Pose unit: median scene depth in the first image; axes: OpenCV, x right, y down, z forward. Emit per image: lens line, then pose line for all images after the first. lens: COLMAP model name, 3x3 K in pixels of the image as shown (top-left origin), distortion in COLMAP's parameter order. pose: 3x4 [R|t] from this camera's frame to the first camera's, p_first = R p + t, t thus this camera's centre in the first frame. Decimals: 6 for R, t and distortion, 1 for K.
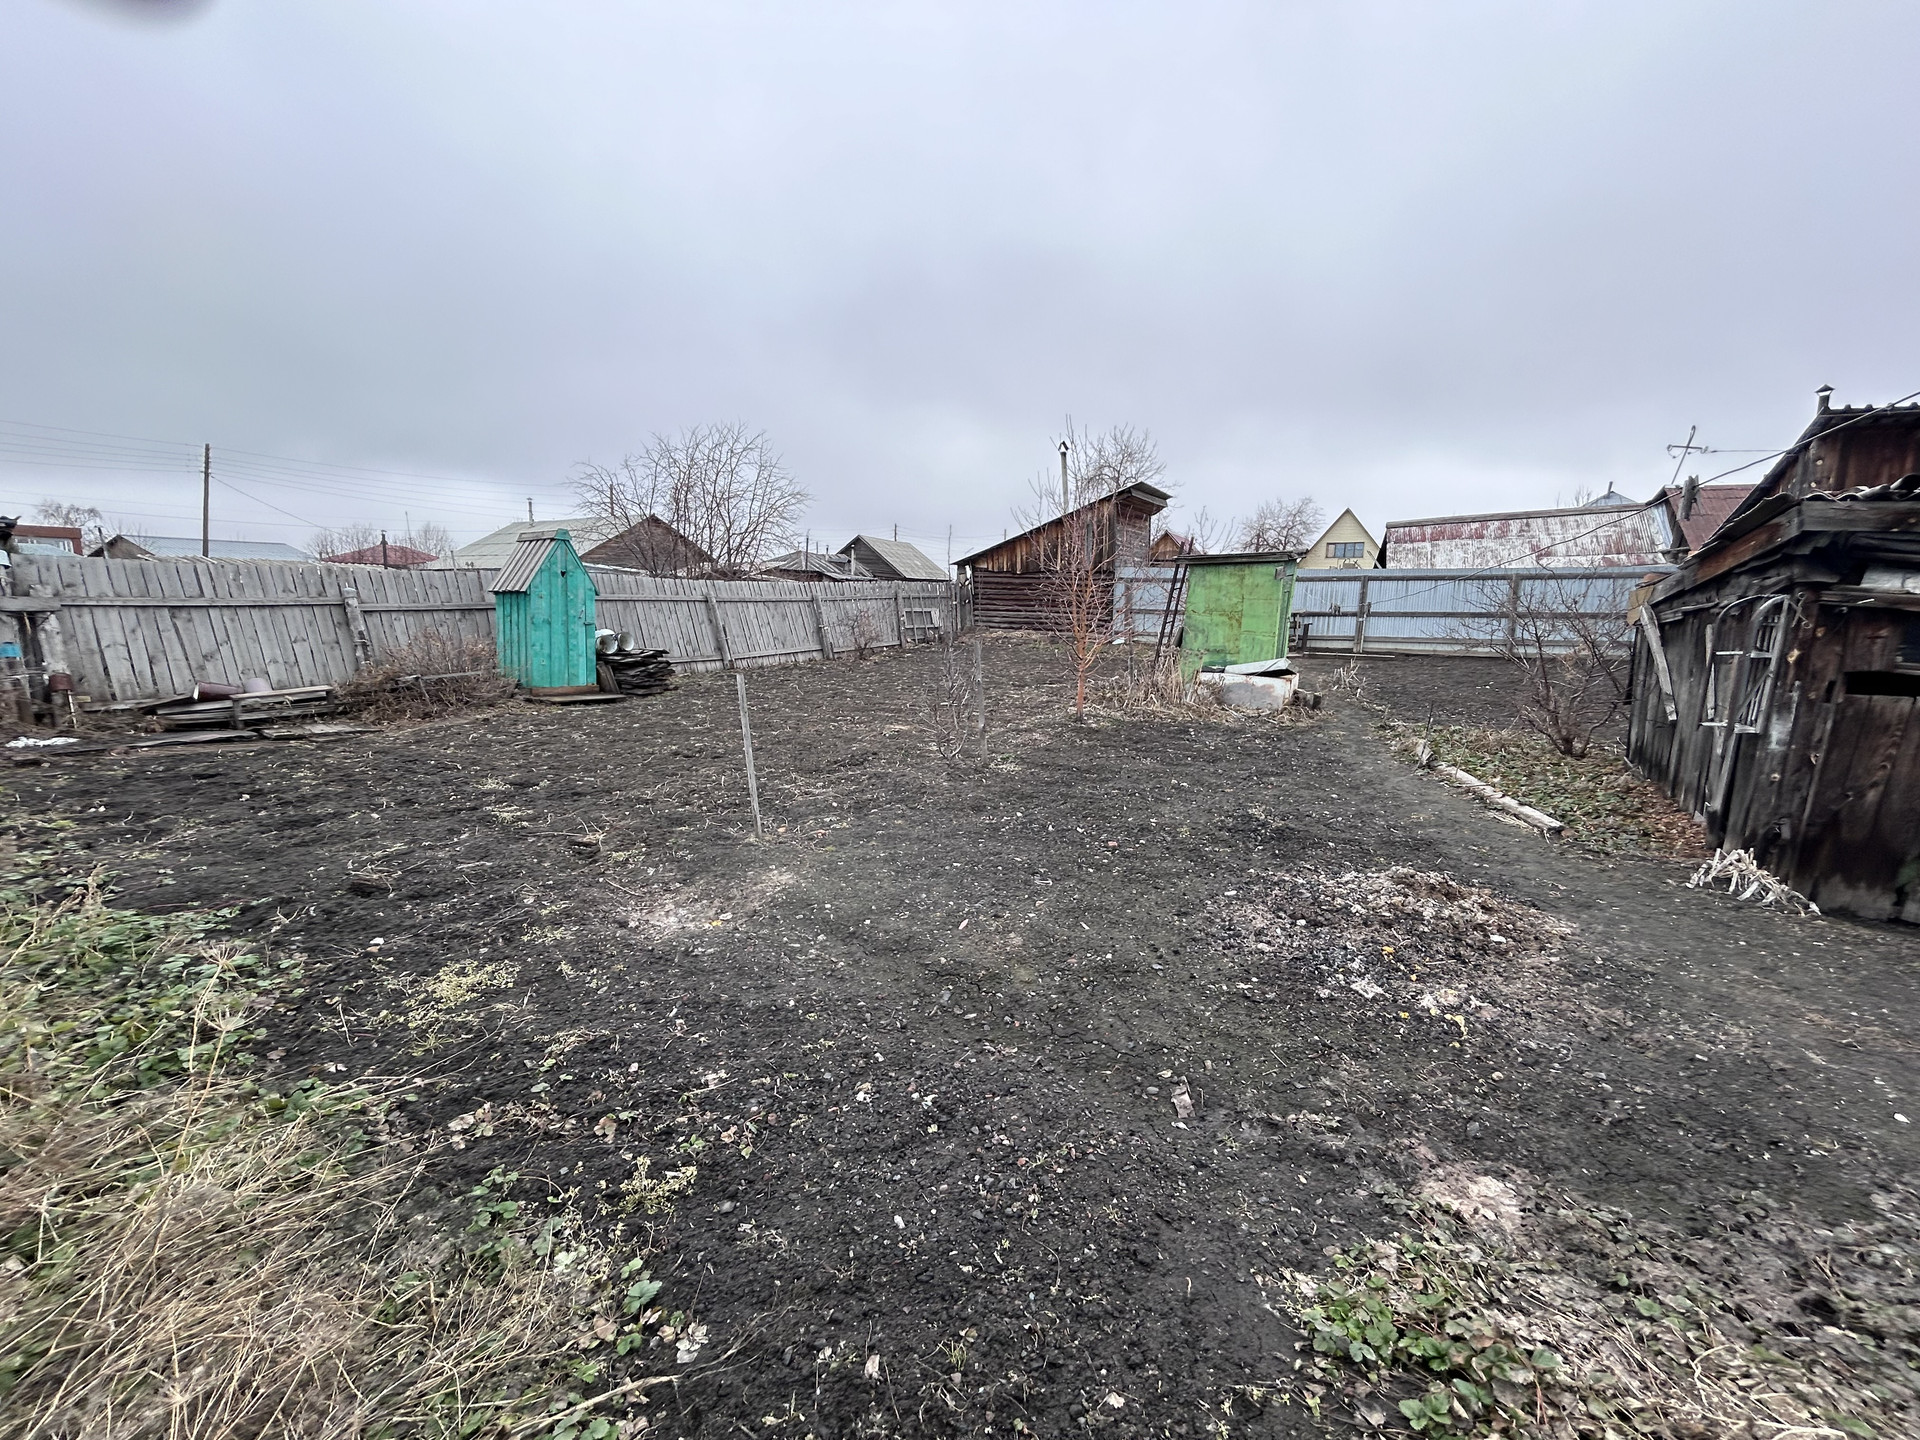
lens RADIAL K [[771.6, 0, 967.4], [0, 771.6, 719.5], [0, 0, 1]] dist [0.002558, 0.000169]
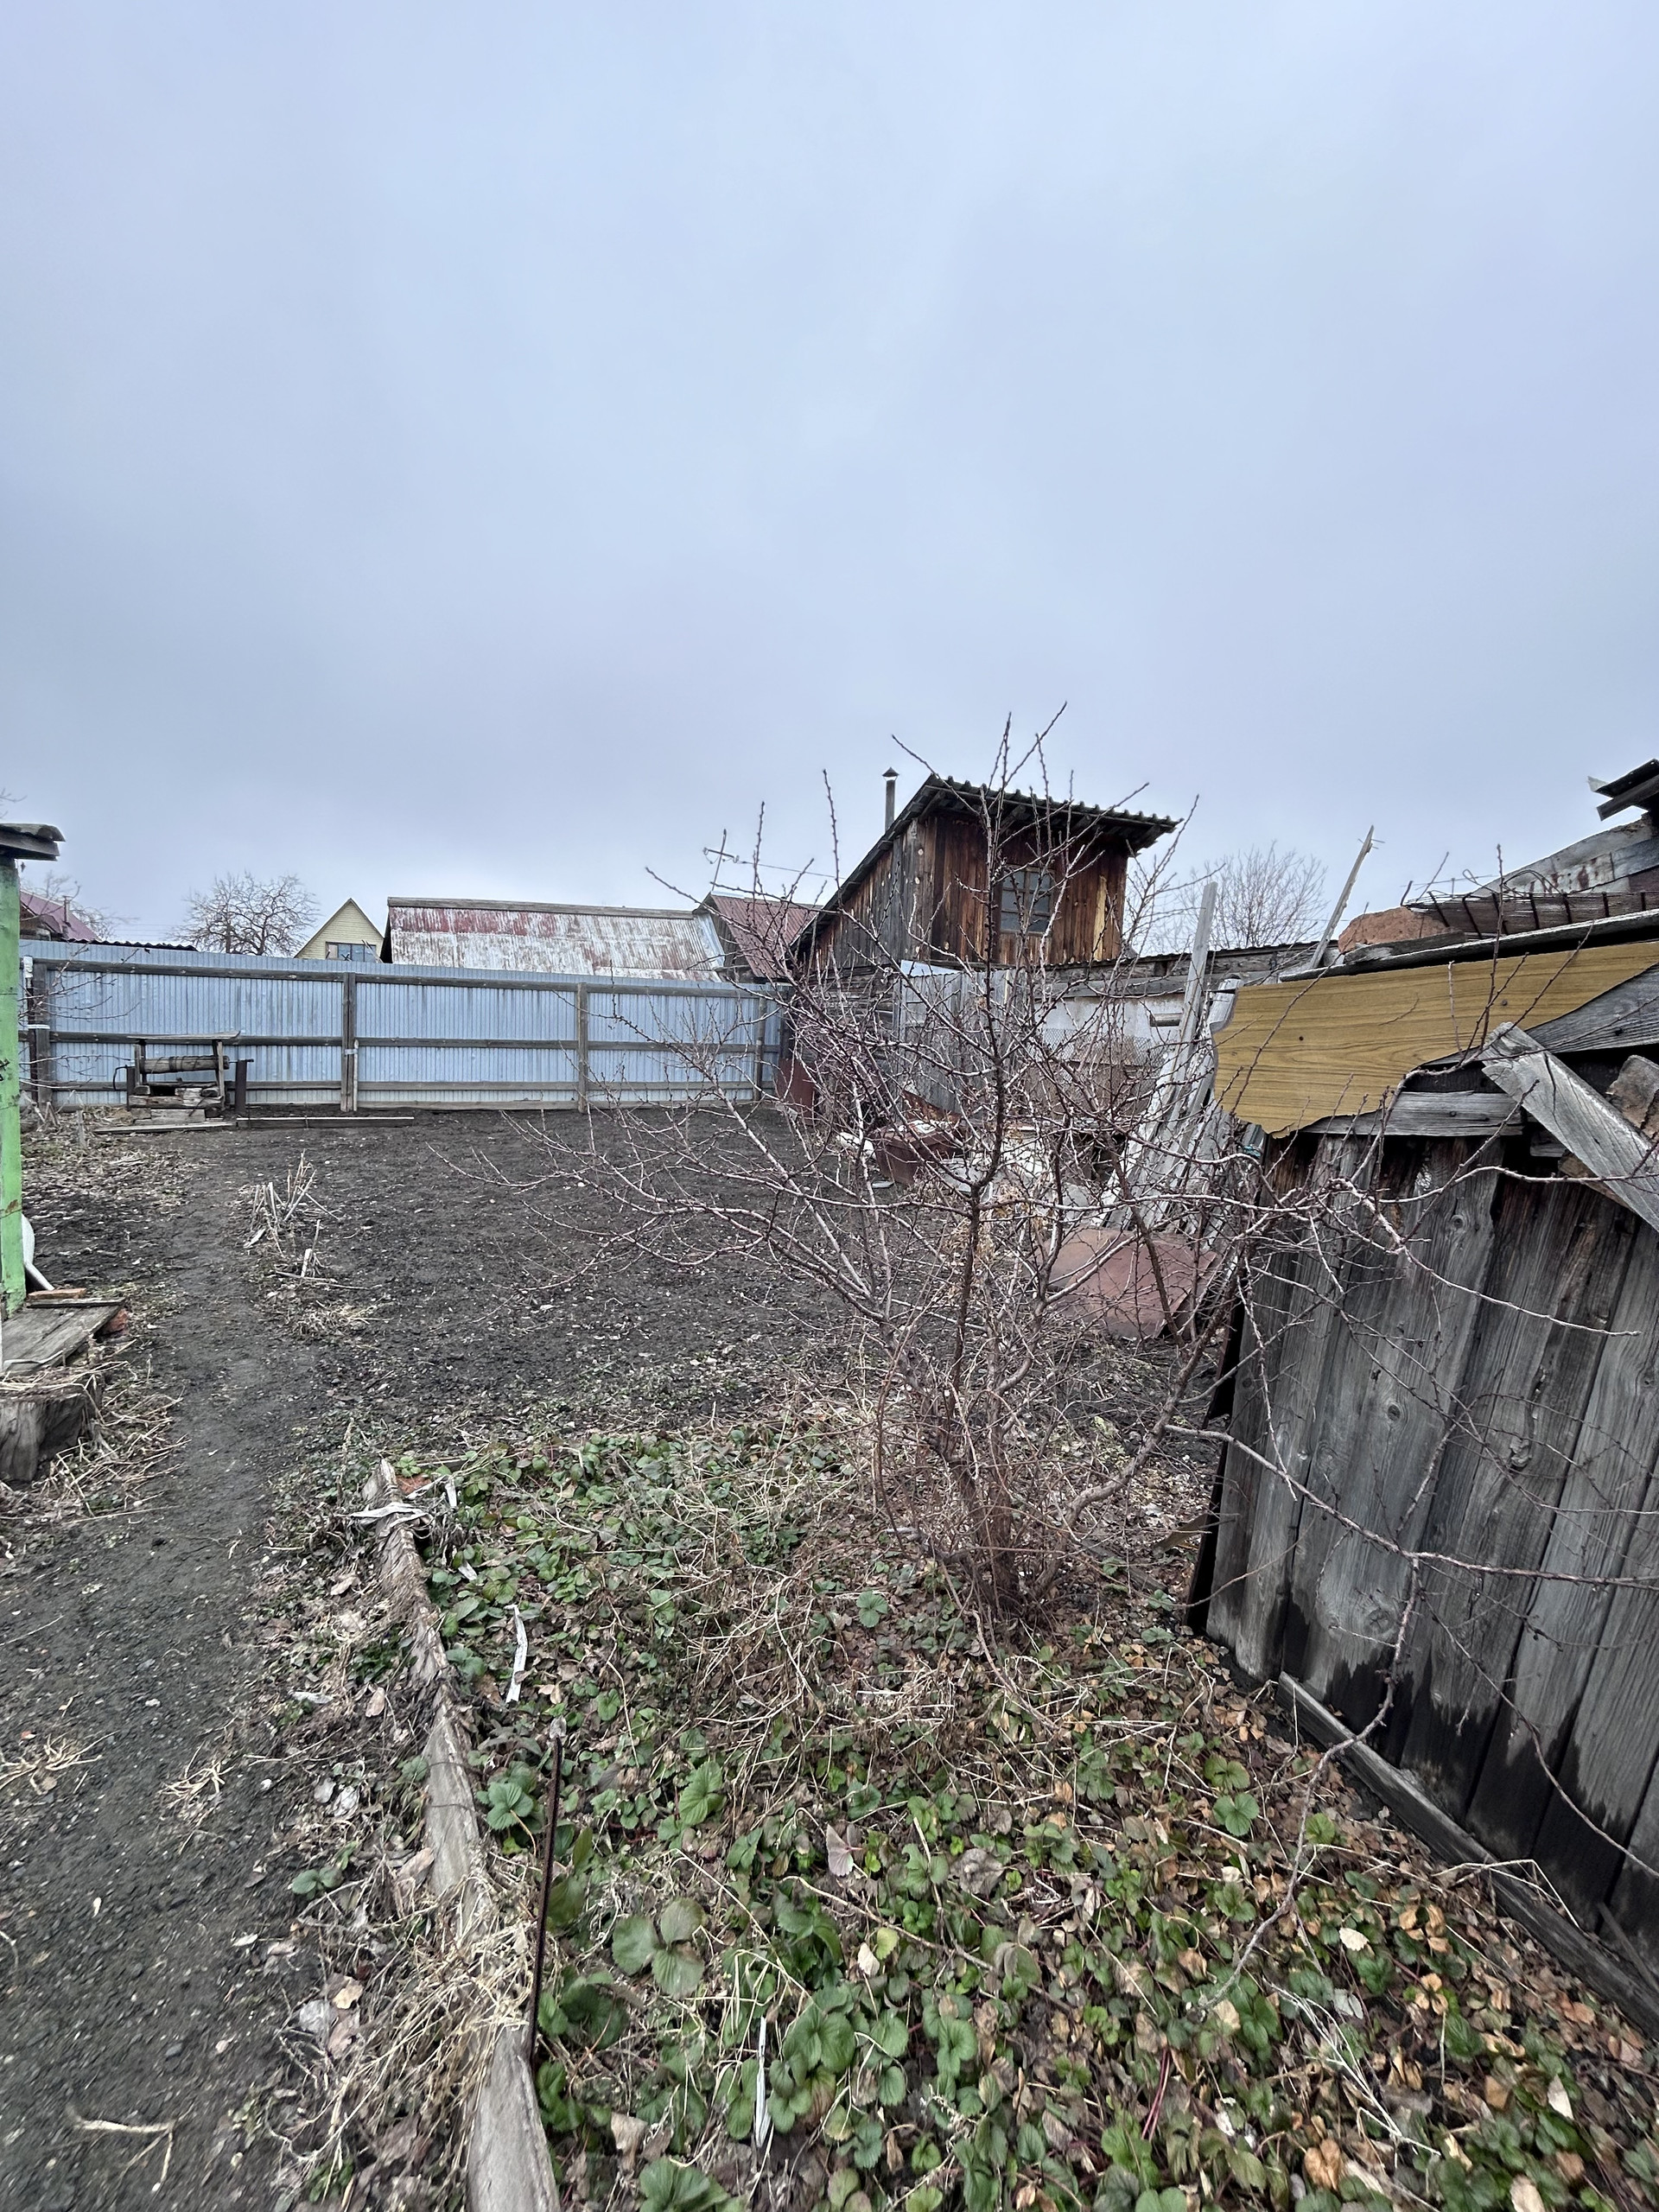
lens RADIAL K [[889.0, 0, 835.4], [0, 889.0, 1102.0], [0, 0, 1]] dist [0.002558, 0.000169]
pose [[0.597194, -0.048685, 0.800618, 0.196235], [0.097705, 0.995139, -0.012365, -0.049495], [-0.796123, 0.085609, 0.599048, 0.329036]]
